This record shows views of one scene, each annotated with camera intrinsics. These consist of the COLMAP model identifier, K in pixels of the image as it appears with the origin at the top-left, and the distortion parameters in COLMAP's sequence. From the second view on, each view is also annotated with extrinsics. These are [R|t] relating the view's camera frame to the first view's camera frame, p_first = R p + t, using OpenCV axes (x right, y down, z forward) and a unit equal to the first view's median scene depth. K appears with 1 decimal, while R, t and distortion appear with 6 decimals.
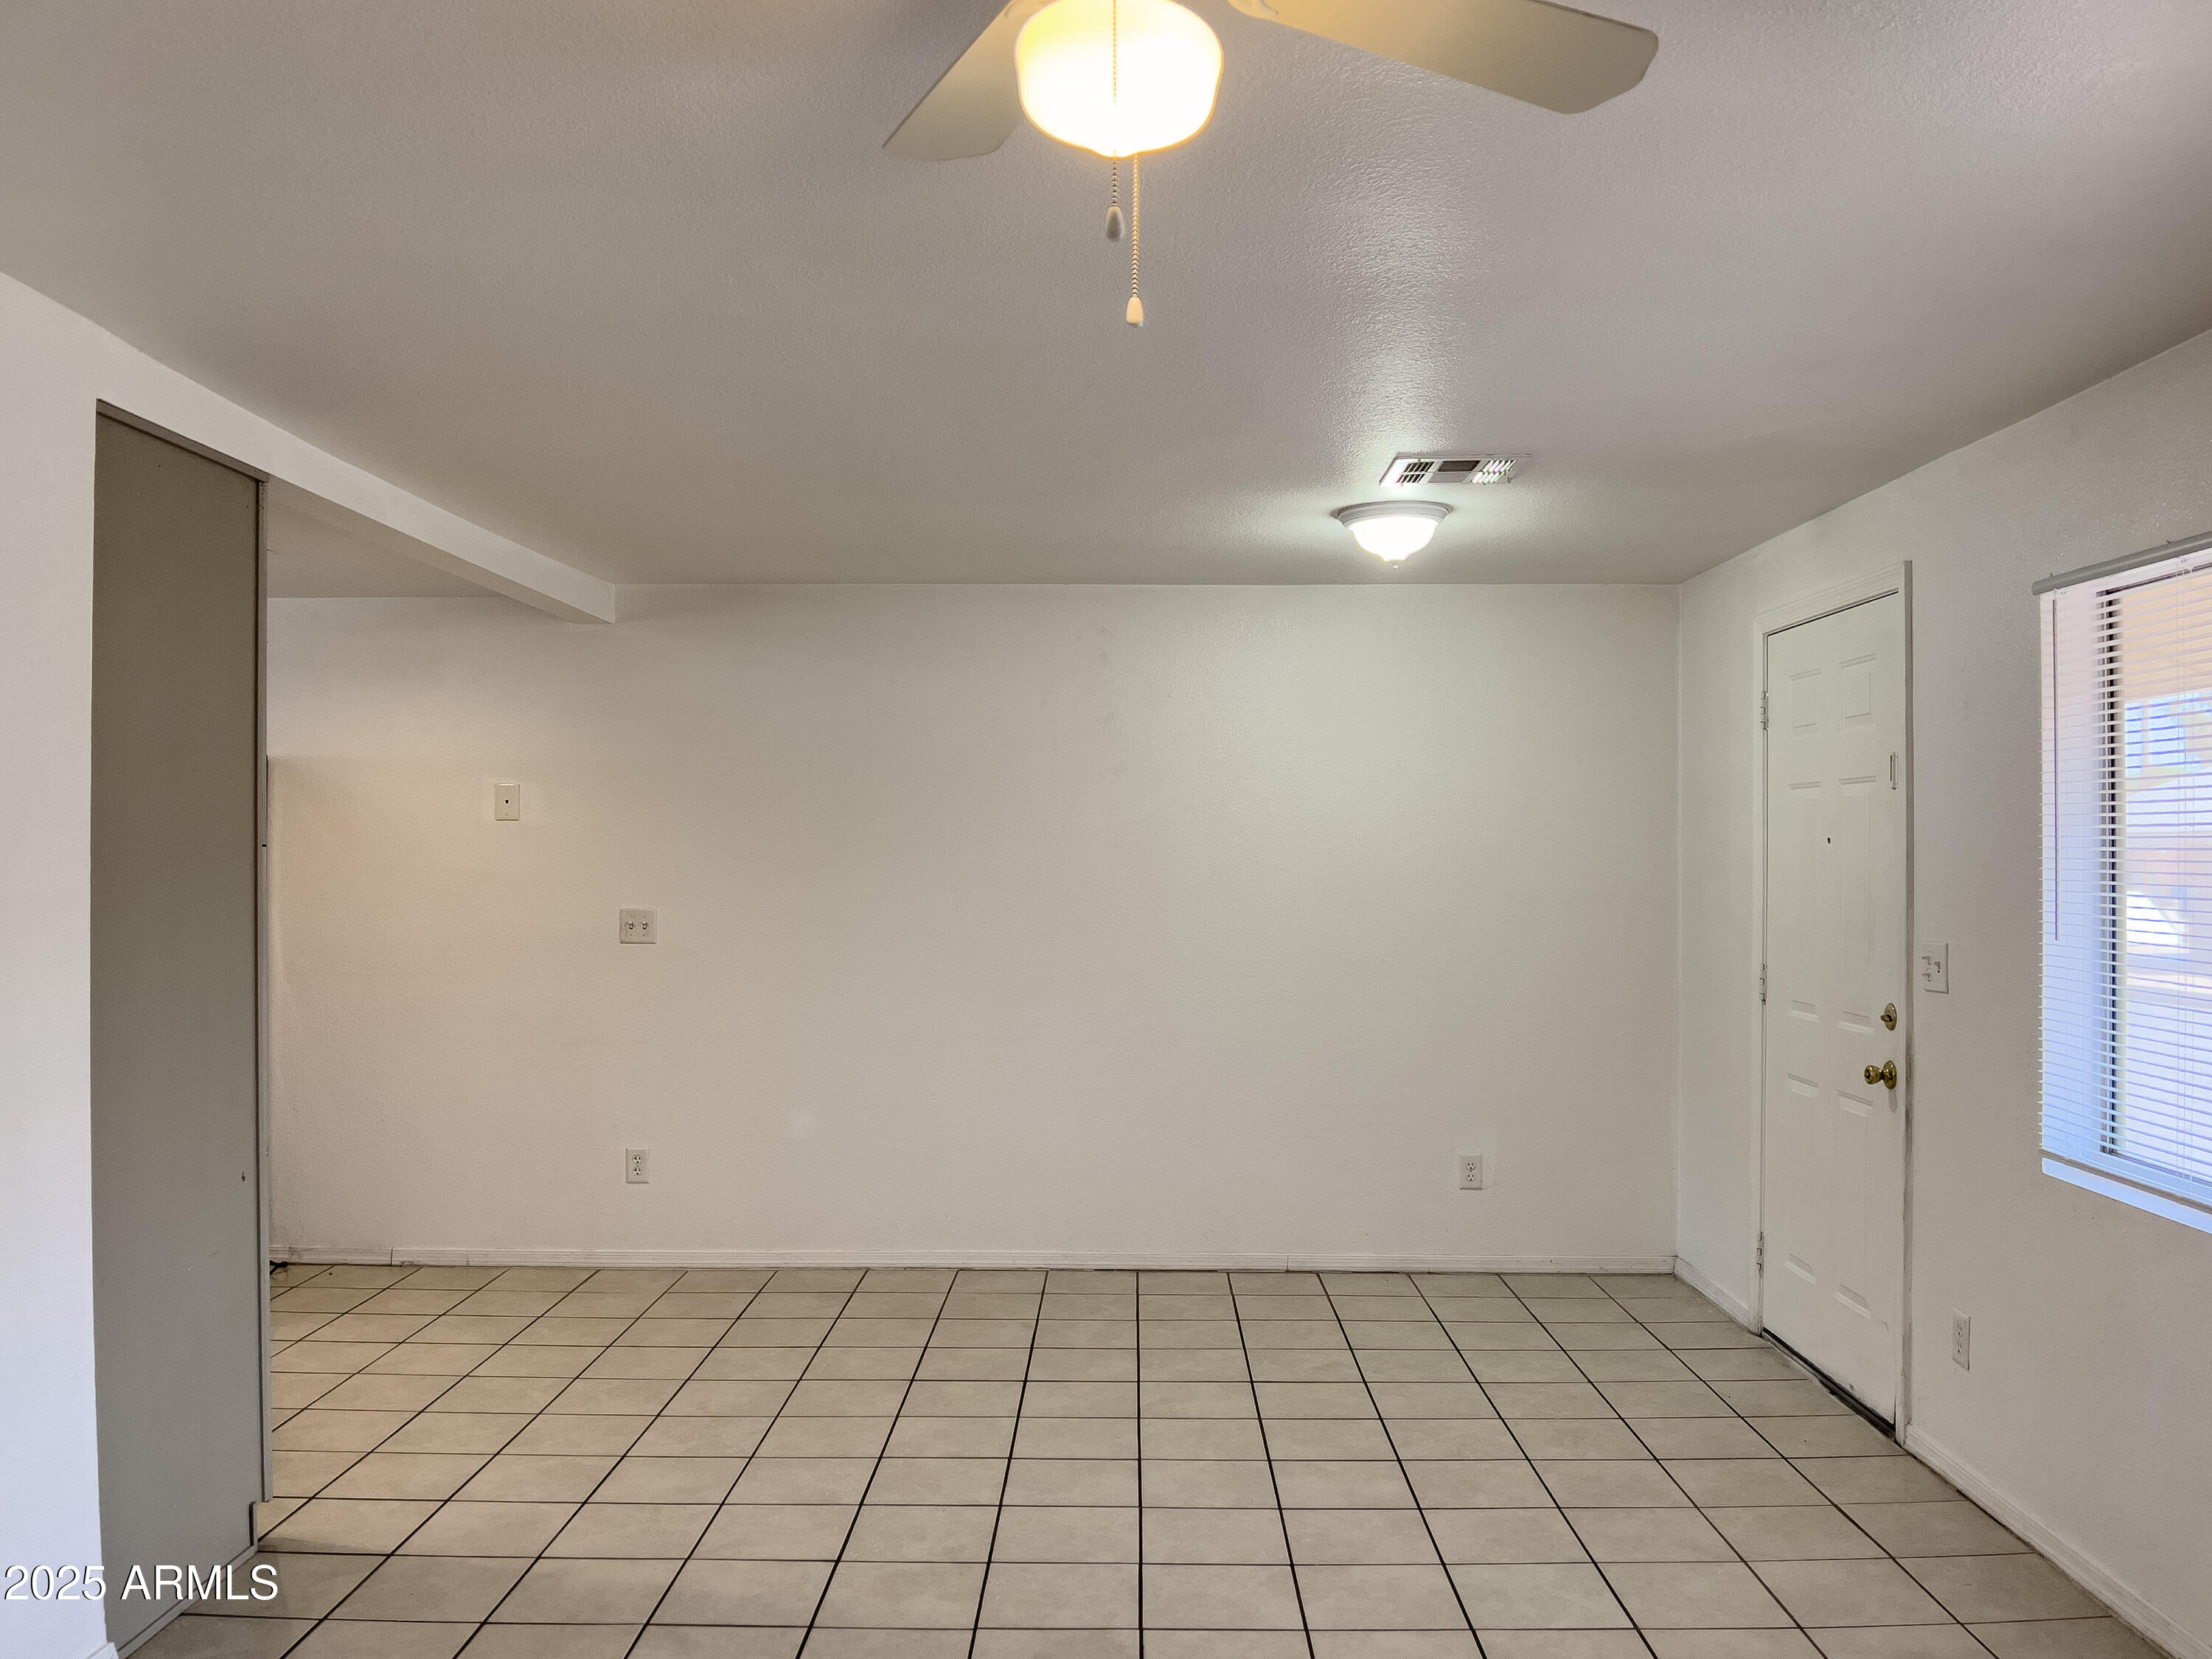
lens RADIAL K [[1782.8, 0, 1117.4], [0, 1782.8, 835.5], [0, 0, 1]] dist [-0.013013, -0.059945]
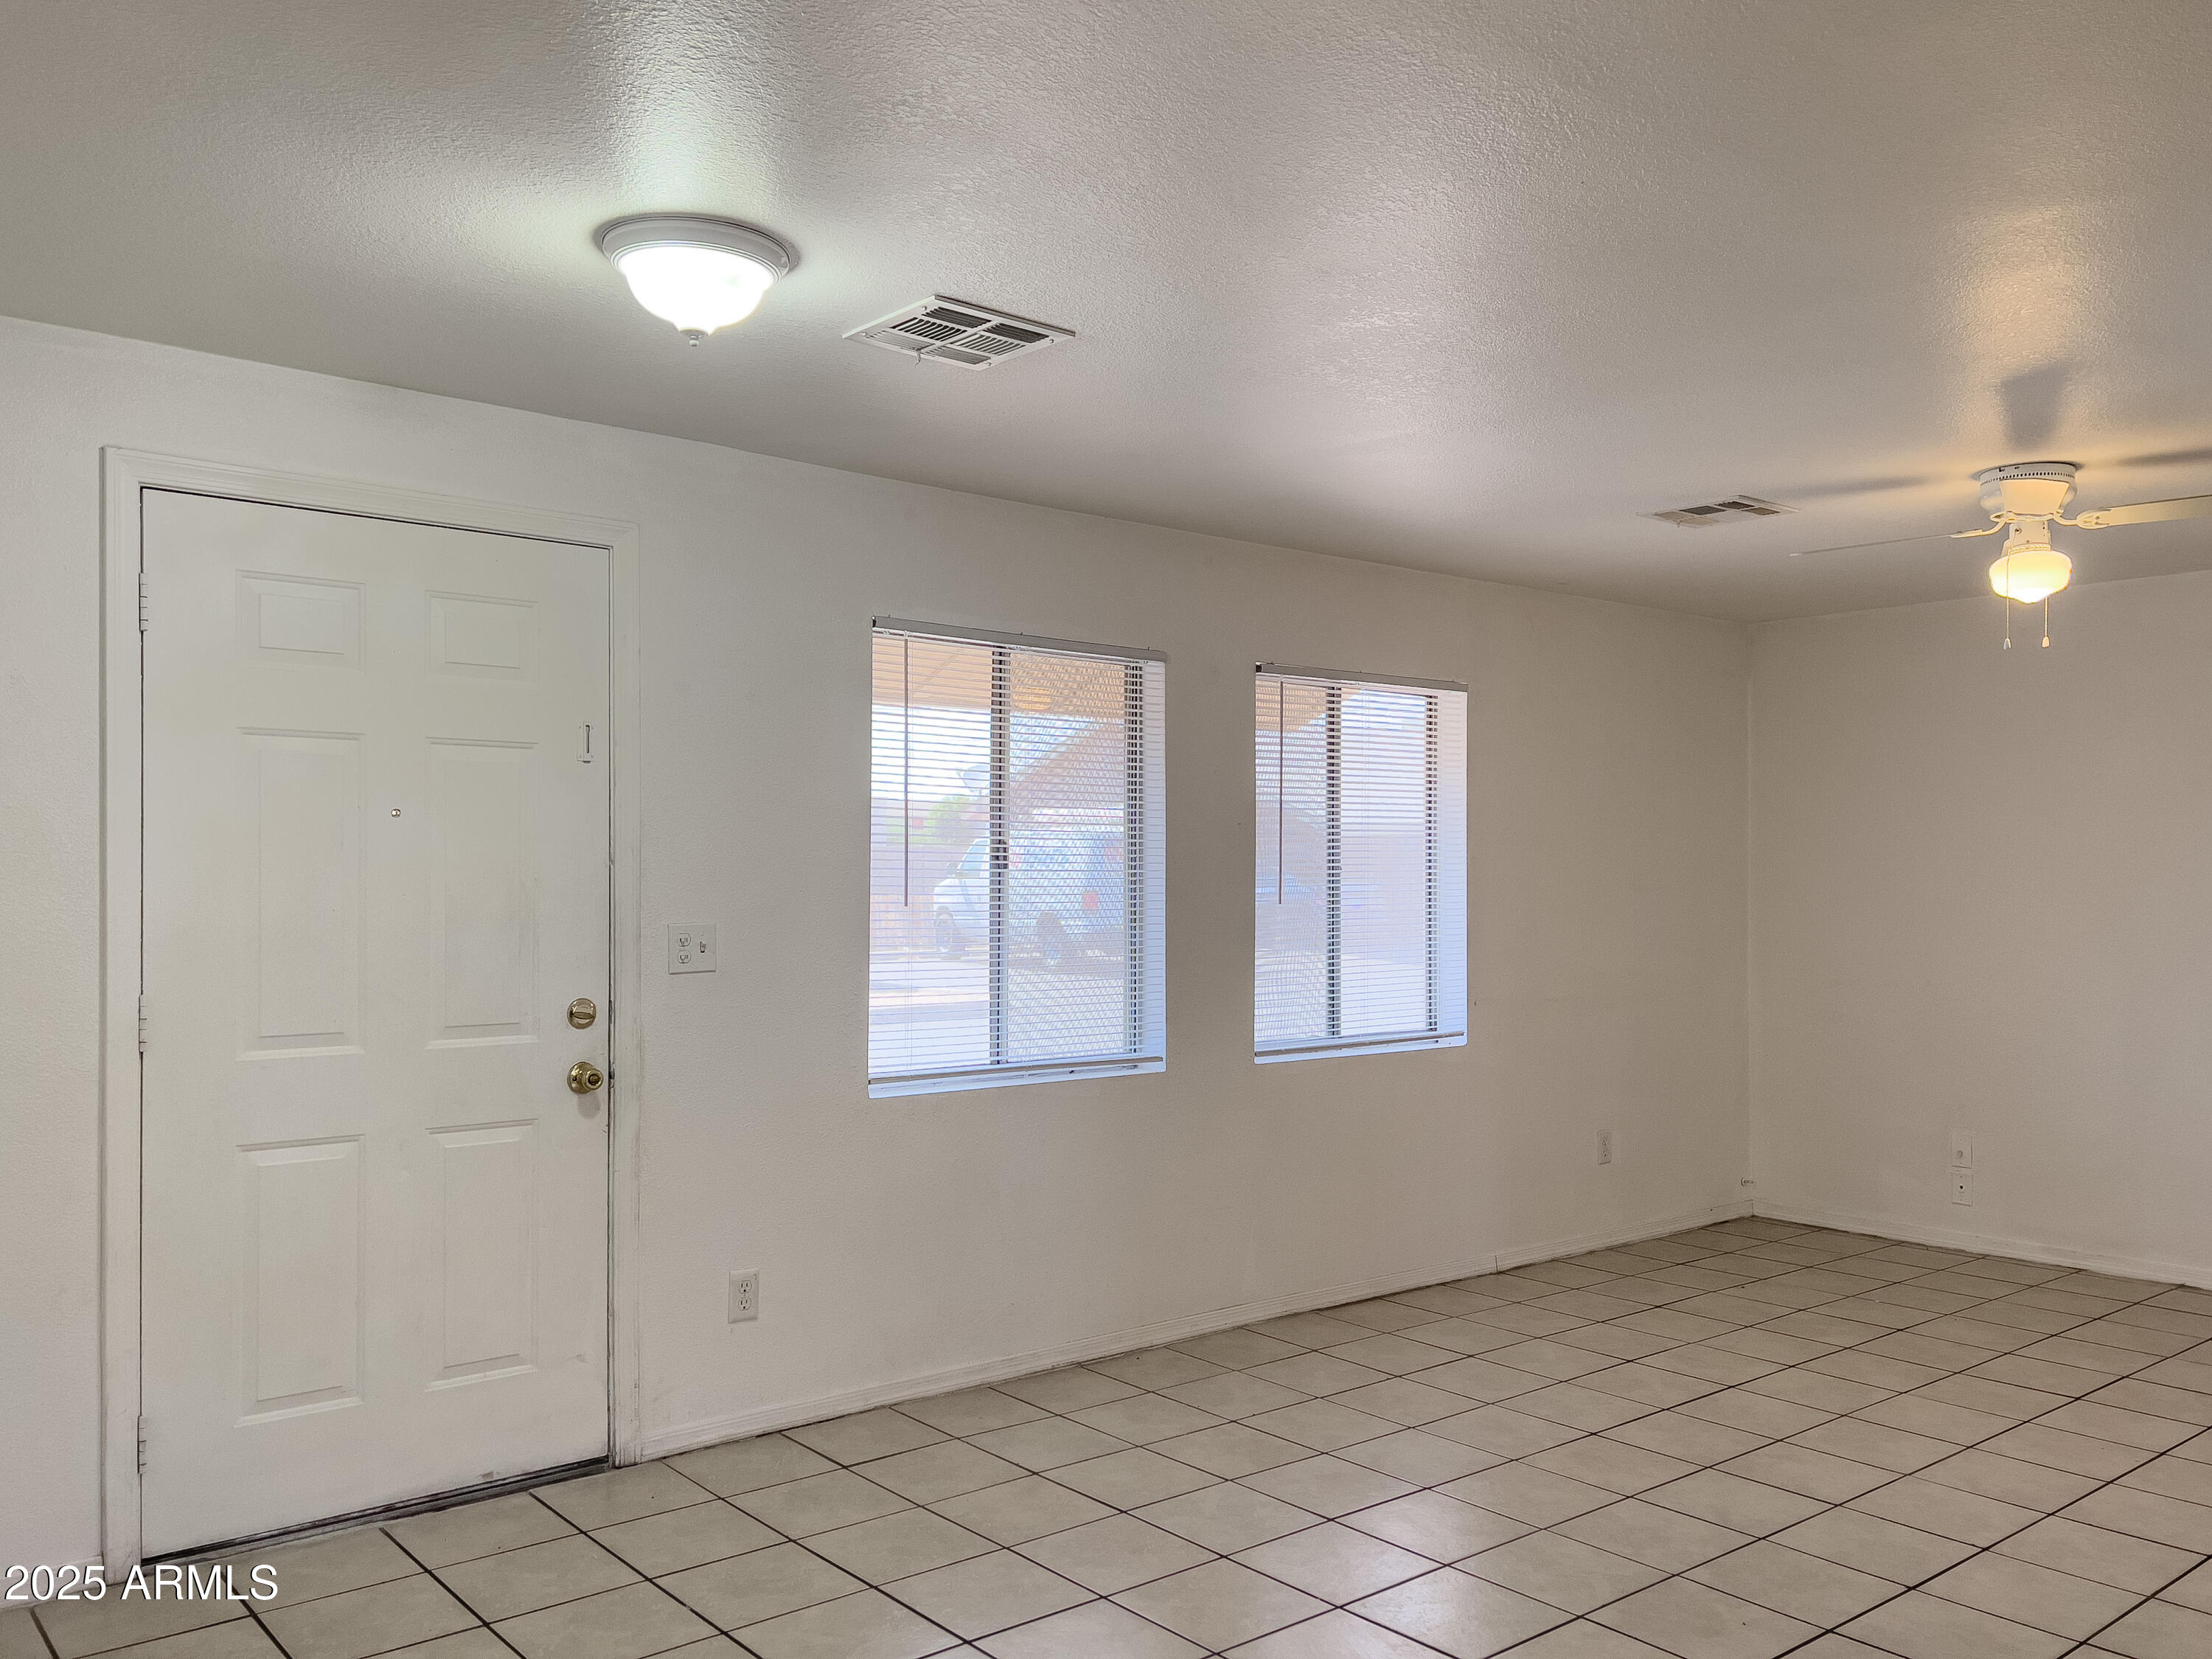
lens RADIAL K [[1760.4, 0, 1116.2], [0, 1760.4, 837.2], [0, 0, 1]] dist [0.116971, -0.134400]
pose [[-0.651417, 0.012489, 0.758617, -0.398815], [-0.011095, 0.999601, -0.025984, 0.030713], [-0.758639, -0.025343, -0.651018, 1.277180]]
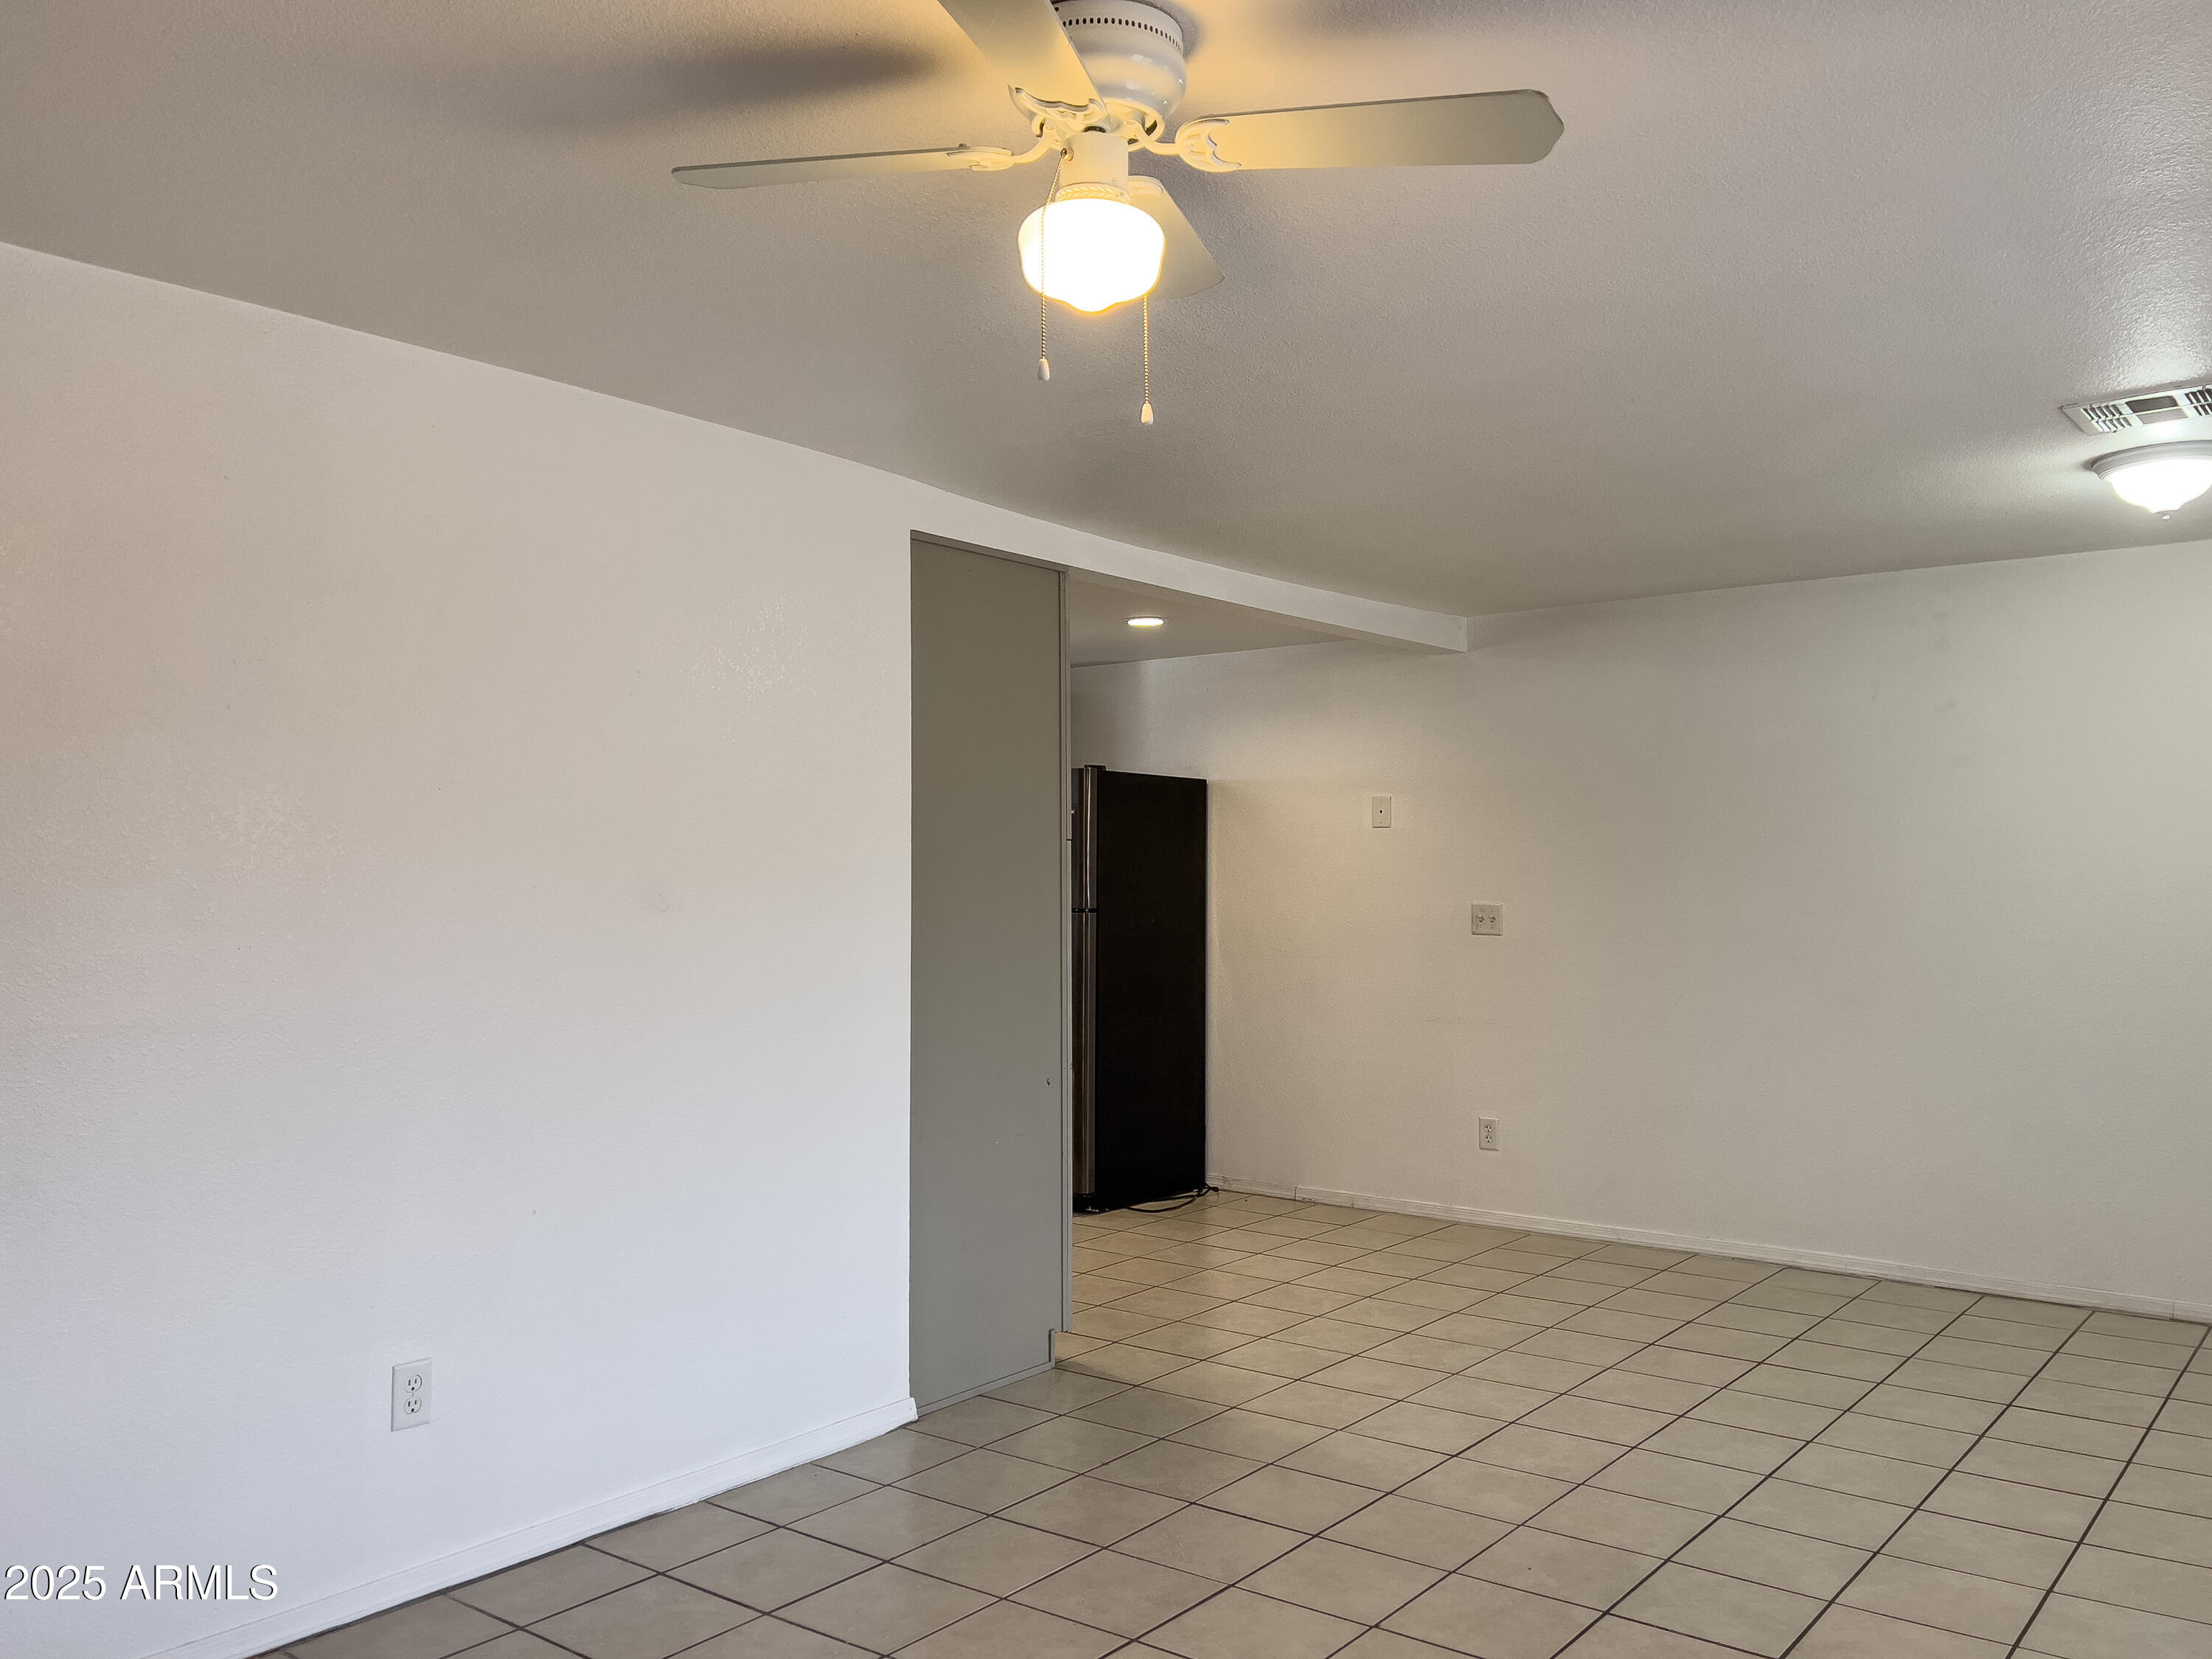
lens RADIAL K [[1760.4, 0, 1116.2], [0, 1760.4, 837.2], [0, 0, 1]] dist [0.116971, -0.134400]
pose [[0.798181, -0.017409, -0.602166, 0.278595], [0.008731, 0.999812, -0.017331, 0.021041], [0.602354, 0.008576, 0.798183, -0.041248]]
